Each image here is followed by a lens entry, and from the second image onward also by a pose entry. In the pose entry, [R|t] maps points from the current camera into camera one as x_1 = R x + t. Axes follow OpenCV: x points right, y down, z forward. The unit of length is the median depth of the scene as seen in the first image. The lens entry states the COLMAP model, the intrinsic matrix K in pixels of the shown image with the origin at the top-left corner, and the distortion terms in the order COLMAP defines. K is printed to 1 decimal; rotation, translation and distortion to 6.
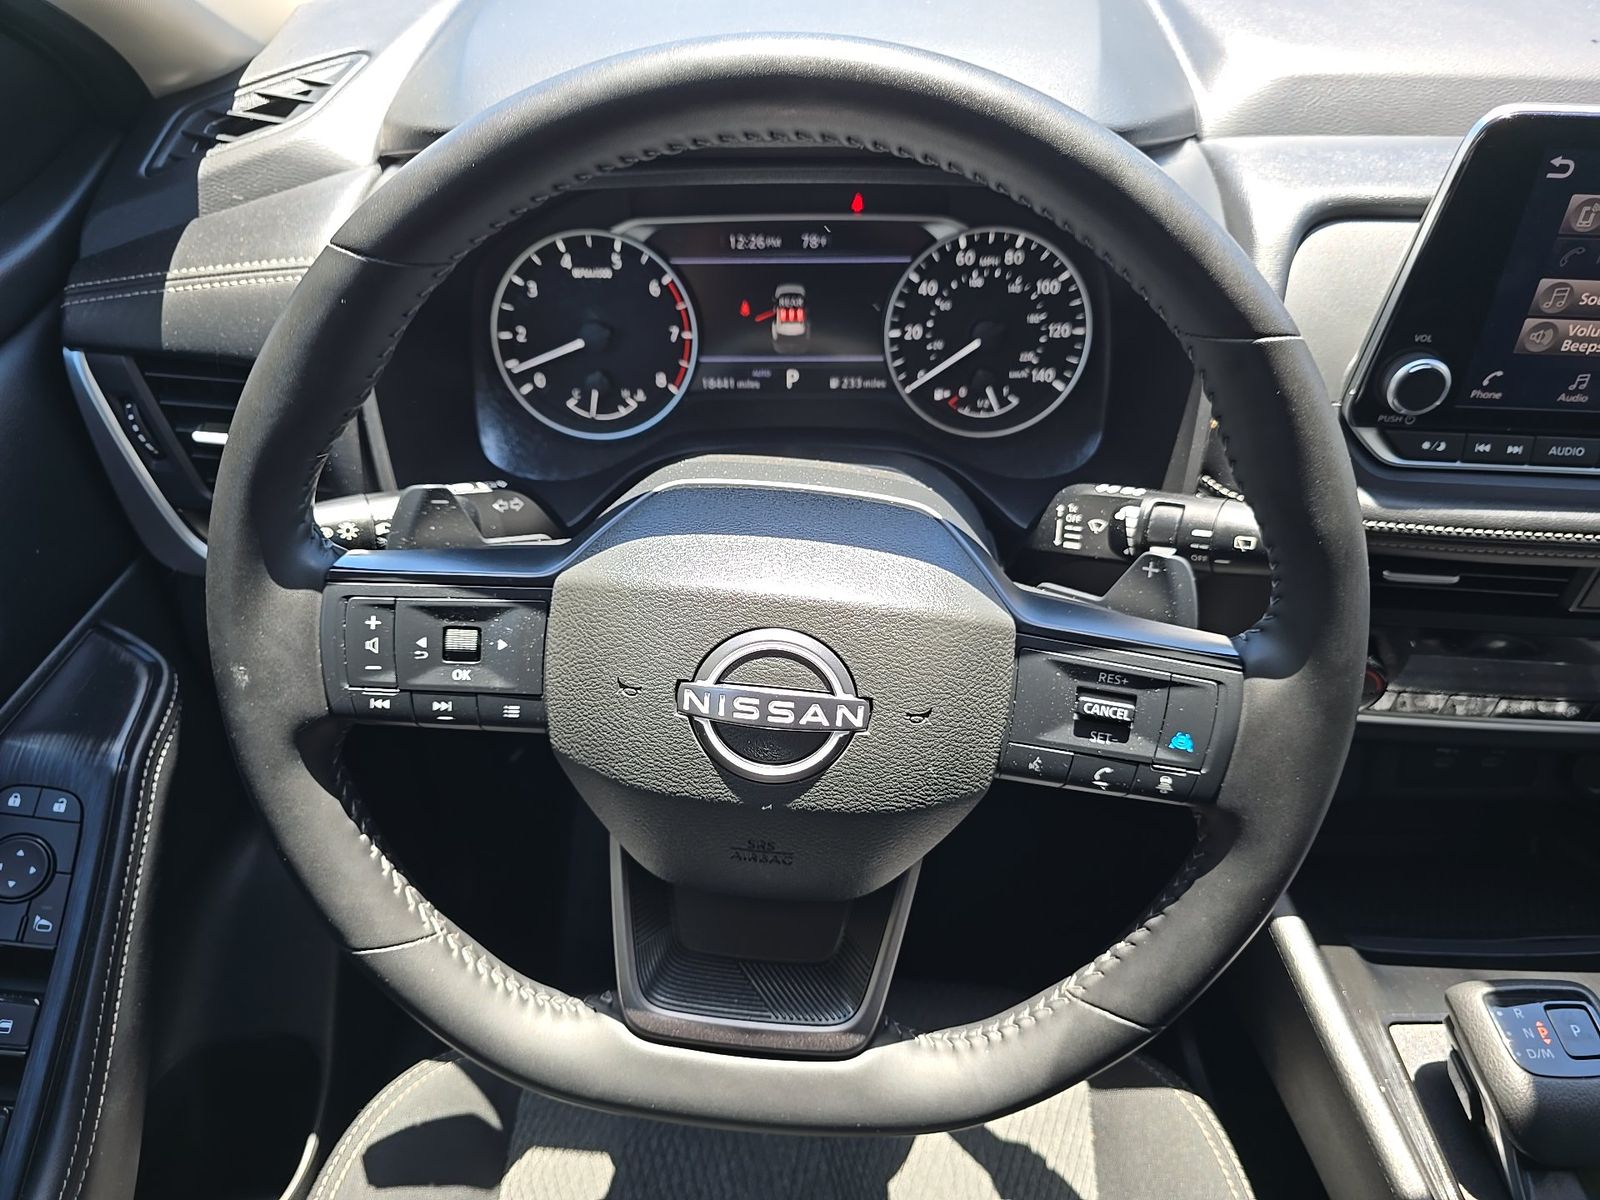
lens RADIAL K [[1139.7, 0, 800.0], [0, 1139.7, 600.0], [0, 0, 1]] dist [0.030673, -0.036580]
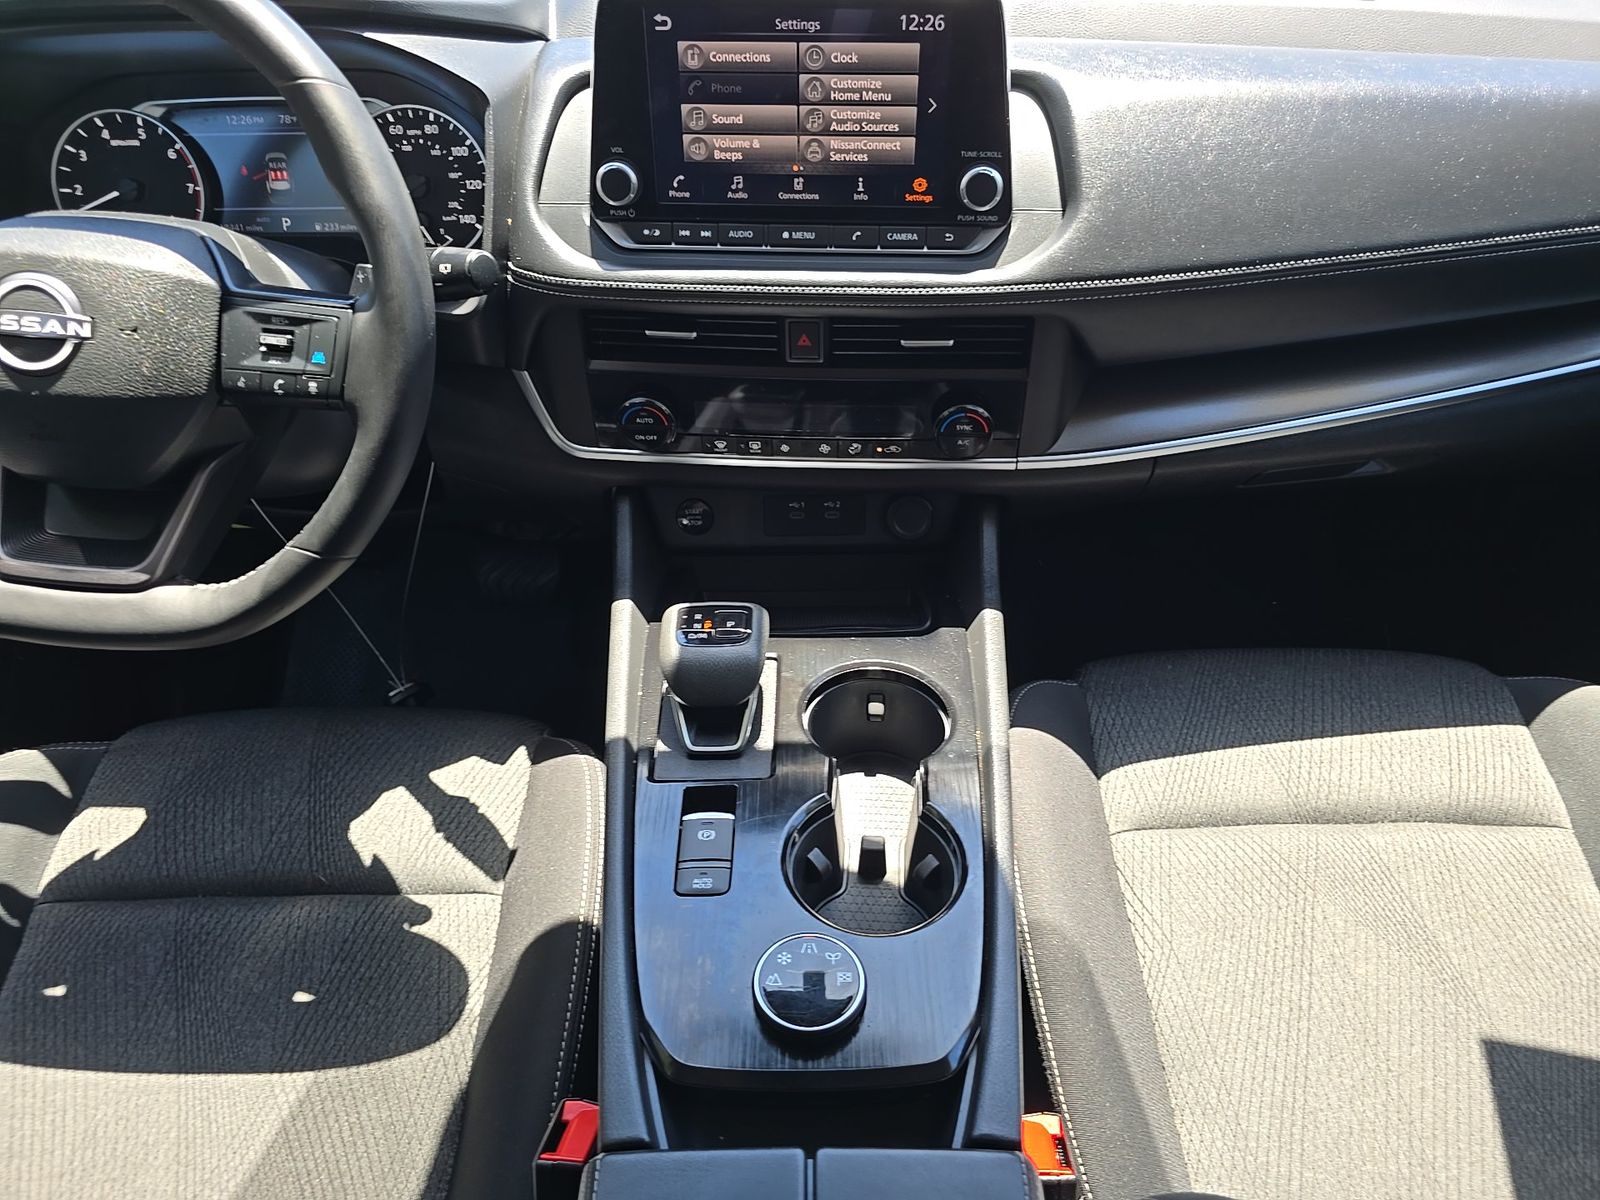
lens RADIAL K [[1118.1, 0, 800.0], [0, 1118.1, 600.0], [0, 0, 1]] dist [0.038944, -0.032558]
pose [[0.999954, -0.009545, 0.000712, 0.624086], [0.009570, 0.998489, -0.054106, 0.343887], [-0.000195, 0.054110, 0.998535, -0.324667]]
